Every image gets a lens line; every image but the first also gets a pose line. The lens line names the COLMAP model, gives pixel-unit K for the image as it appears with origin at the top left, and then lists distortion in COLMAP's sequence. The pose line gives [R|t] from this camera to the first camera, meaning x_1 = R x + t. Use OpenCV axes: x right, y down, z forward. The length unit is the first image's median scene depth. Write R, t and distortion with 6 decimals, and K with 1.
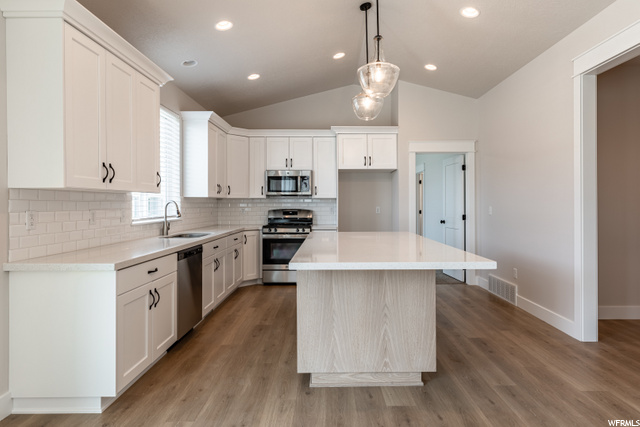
lens RADIAL K [[388.4, 0, 335.2], [0, 388.4, 202.8], [0, 0, 1]] dist [0.007477, -0.000164]
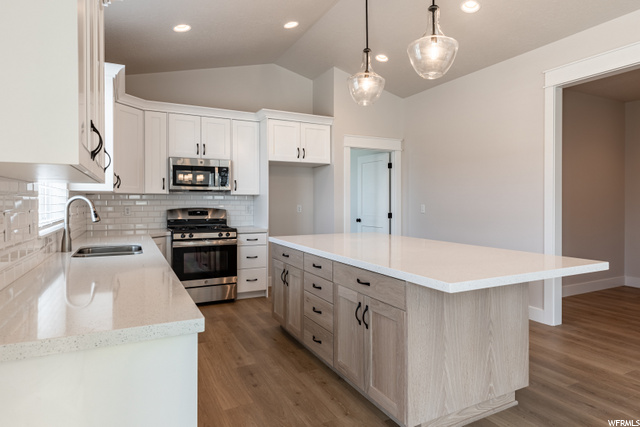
lens RADIAL K [[388.4, 0, 344.6], [0, 388.4, 203.6], [0, 0, 1]] dist [0.007477, -0.000164]
pose [[0.881248, 0.001086, 0.472653, -0.355583], [-0.004752, 0.999967, 0.006563, 0.000905], [-0.472630, -0.008029, 0.881224, 0.255991]]
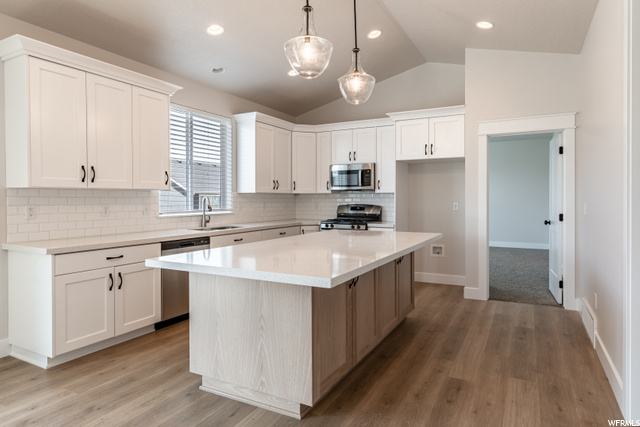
lens RADIAL K [[388.4, 0, 326.2], [0, 388.4, 200.2], [0, 0, 1]] dist [0.007477, -0.000164]
pose [[0.877074, 0.002403, -0.480350, 0.431802], [0.001347, 0.999971, 0.007463, -0.002424], [0.480354, -0.007192, 0.877045, 0.193945]]
